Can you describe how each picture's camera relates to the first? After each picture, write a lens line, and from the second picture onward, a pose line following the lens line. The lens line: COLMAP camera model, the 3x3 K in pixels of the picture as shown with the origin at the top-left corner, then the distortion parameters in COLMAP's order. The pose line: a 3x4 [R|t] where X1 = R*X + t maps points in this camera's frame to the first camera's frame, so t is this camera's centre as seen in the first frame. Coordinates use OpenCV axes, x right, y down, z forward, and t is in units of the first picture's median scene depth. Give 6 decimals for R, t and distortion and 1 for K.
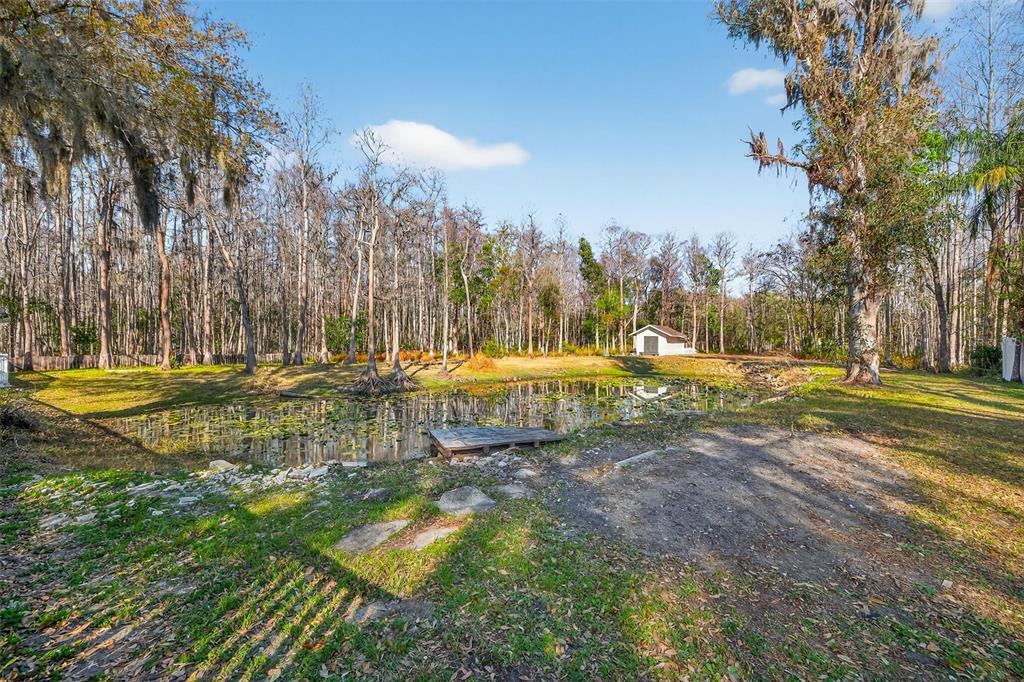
lens RADIAL K [[396.4, 0, 512.0], [0, 396.4, 341.0], [0, 0, 1]] dist [-0.008402, -0.000054]
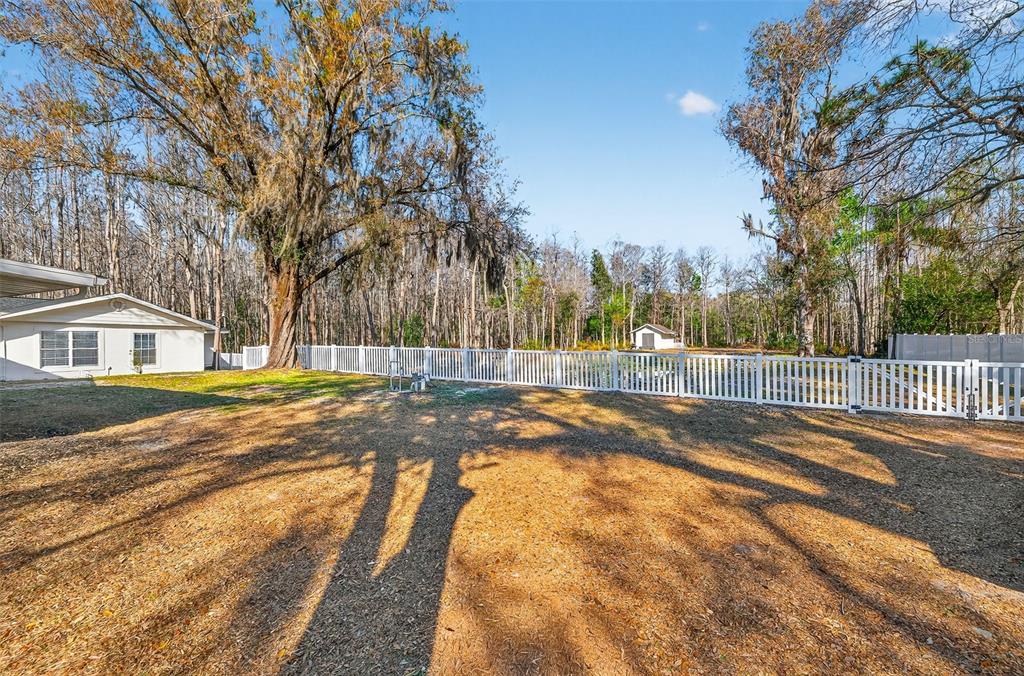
lens RADIAL K [[429.1, 0, 509.5], [0, 429.1, 335.9], [0, 0, 1]] dist [0.011313, -0.000655]
pose [[0.994859, -0.010628, 0.100711, -0.200687], [0.010941, 0.999937, -0.002549, -0.005740], [-0.100678, 0.003638, 0.994912, -0.251319]]
